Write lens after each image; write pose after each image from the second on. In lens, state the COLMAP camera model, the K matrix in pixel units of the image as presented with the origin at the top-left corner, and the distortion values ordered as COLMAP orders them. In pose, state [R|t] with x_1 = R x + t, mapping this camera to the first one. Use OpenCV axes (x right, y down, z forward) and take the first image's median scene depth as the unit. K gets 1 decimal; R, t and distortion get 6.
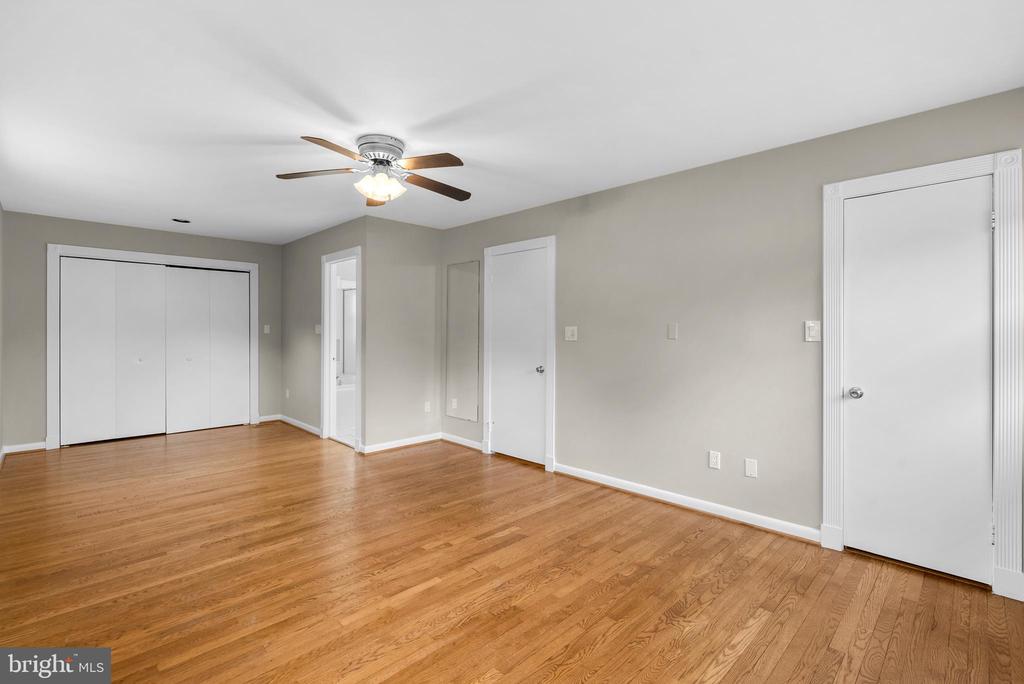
lens RADIAL K [[468.2, 0, 510.7], [0, 468.2, 335.5], [0, 0, 1]] dist [-0.001657, 0.001702]
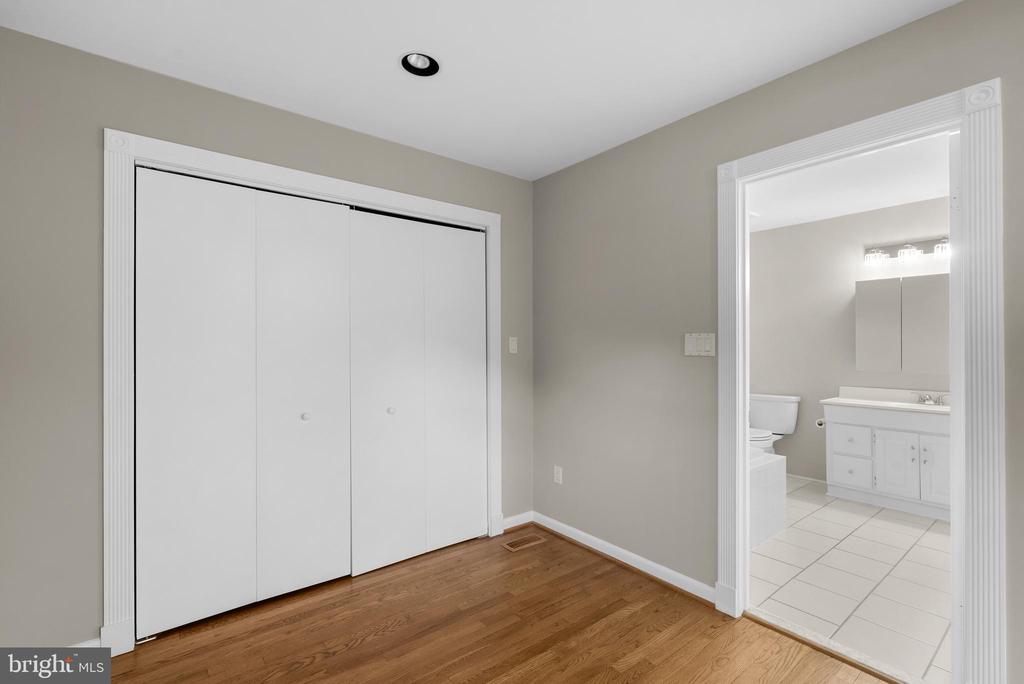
lens RADIAL K [[468.2, 0, 513.4], [0, 468.2, 345.3], [0, 0, 1]] dist [-0.001657, 0.001702]
pose [[0.994150, -0.006906, -0.107786, -0.527093], [0.005995, 0.999944, -0.008778, -0.010015], [0.107840, 0.008080, 0.994135, 0.561670]]
